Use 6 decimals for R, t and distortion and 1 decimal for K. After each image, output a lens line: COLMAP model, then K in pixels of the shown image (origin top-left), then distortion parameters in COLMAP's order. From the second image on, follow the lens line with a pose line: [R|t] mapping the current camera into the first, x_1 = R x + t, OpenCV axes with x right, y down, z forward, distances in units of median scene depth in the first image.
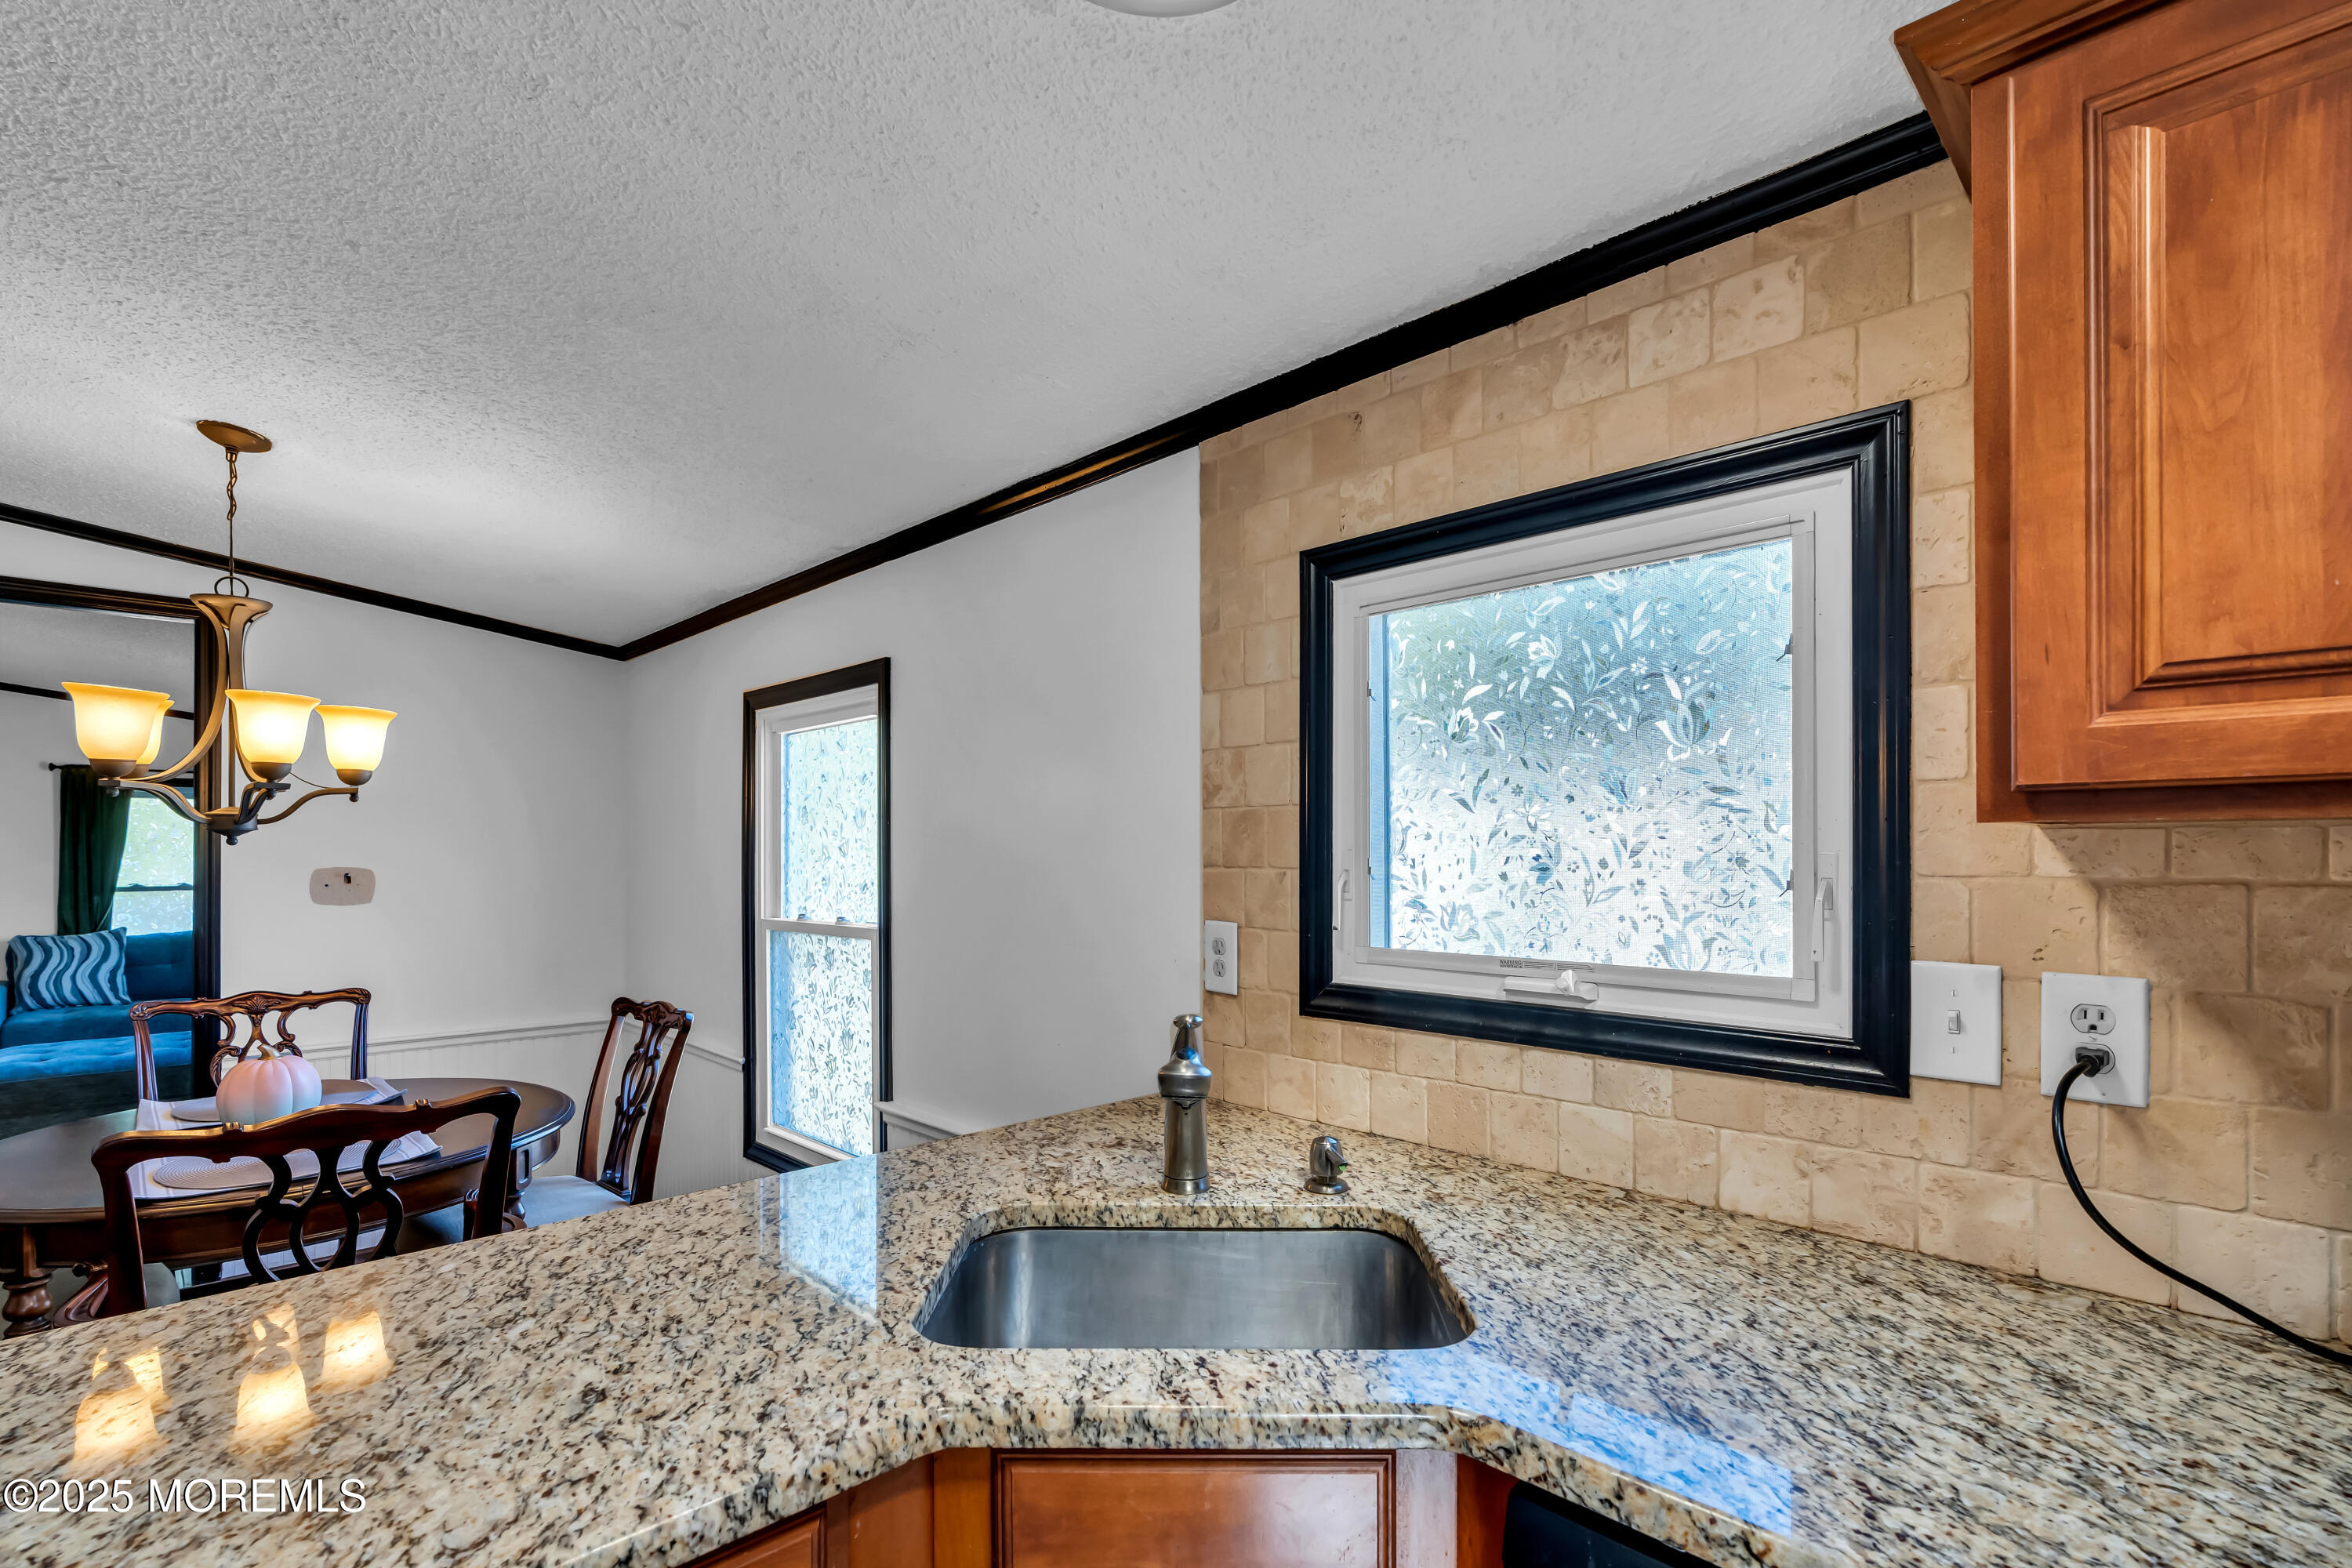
lens RADIAL K [[1075.6, 0, 1168.8], [0, 1075.6, 850.6], [0, 0, 1]] dist [-0.008984, 0.001099]
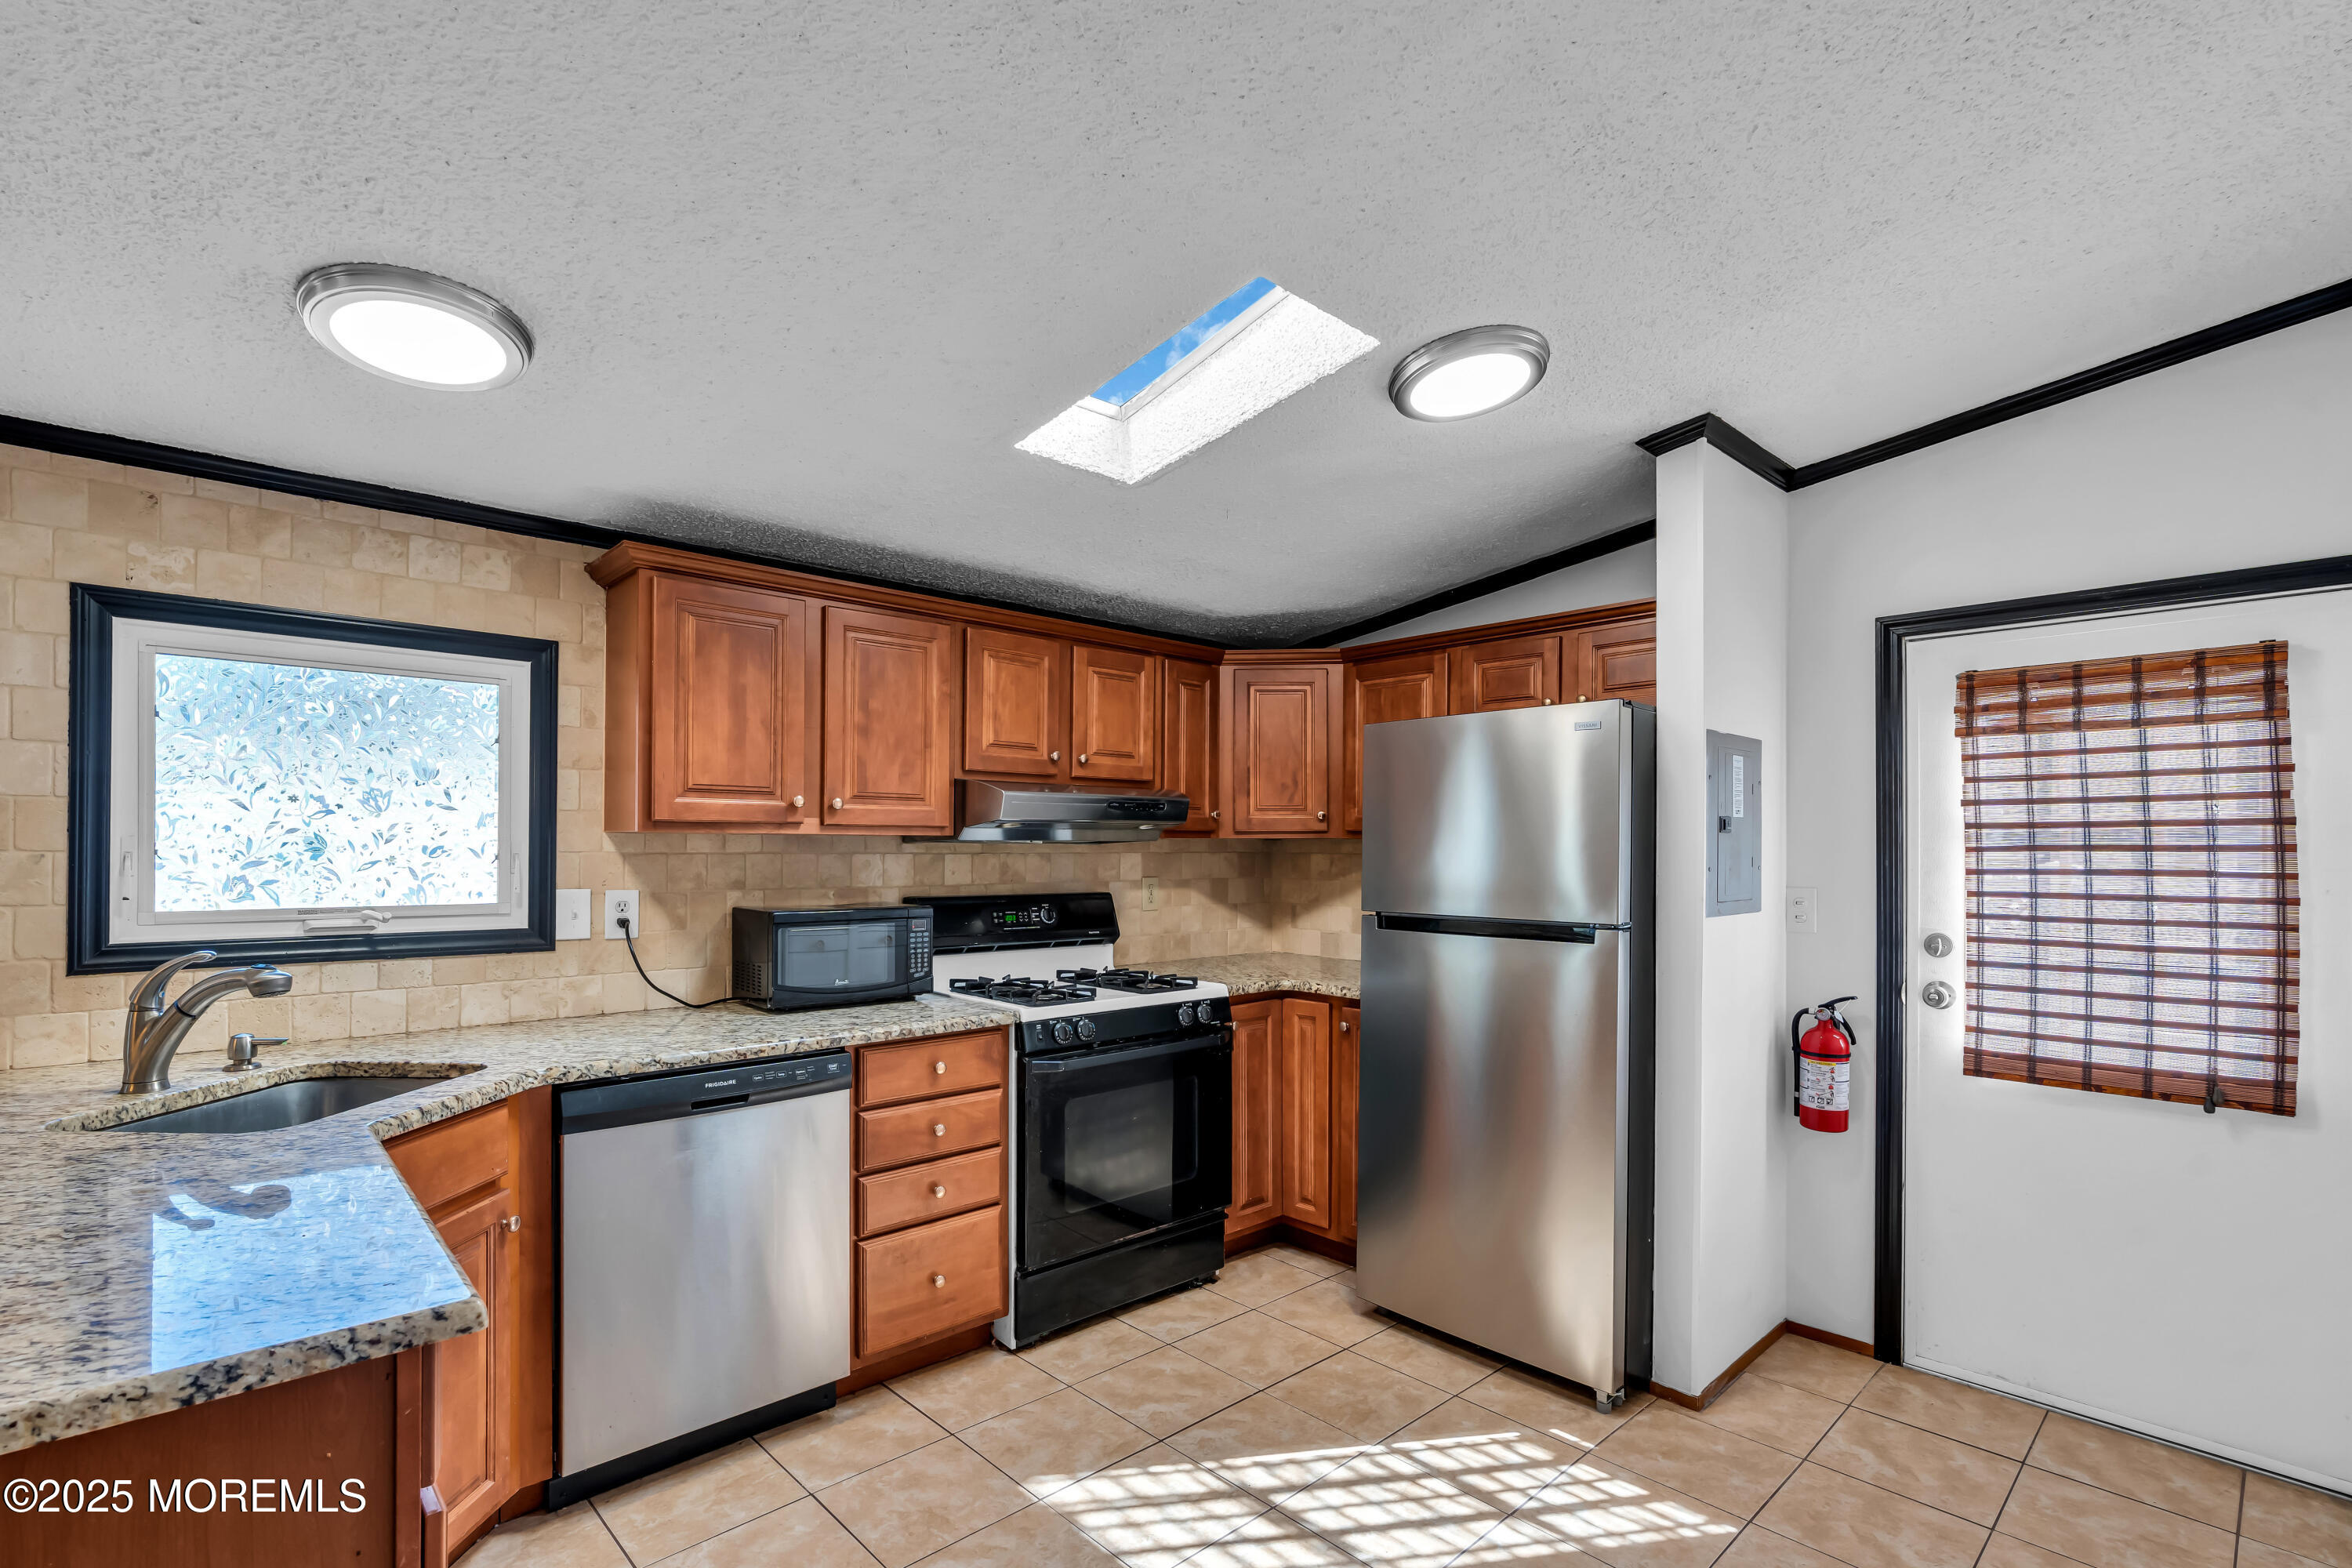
lens RADIAL K [[1075.6, 0, 1168.8], [0, 1075.6, 850.6], [0, 0, 1]] dist [-0.008984, 0.001099]
pose [[0.035994, -0.002204, 0.999350, -1.041868], [-0.008680, 0.999959, 0.002518, 0.002224], [-0.999314, -0.008765, 0.035974, -0.255115]]
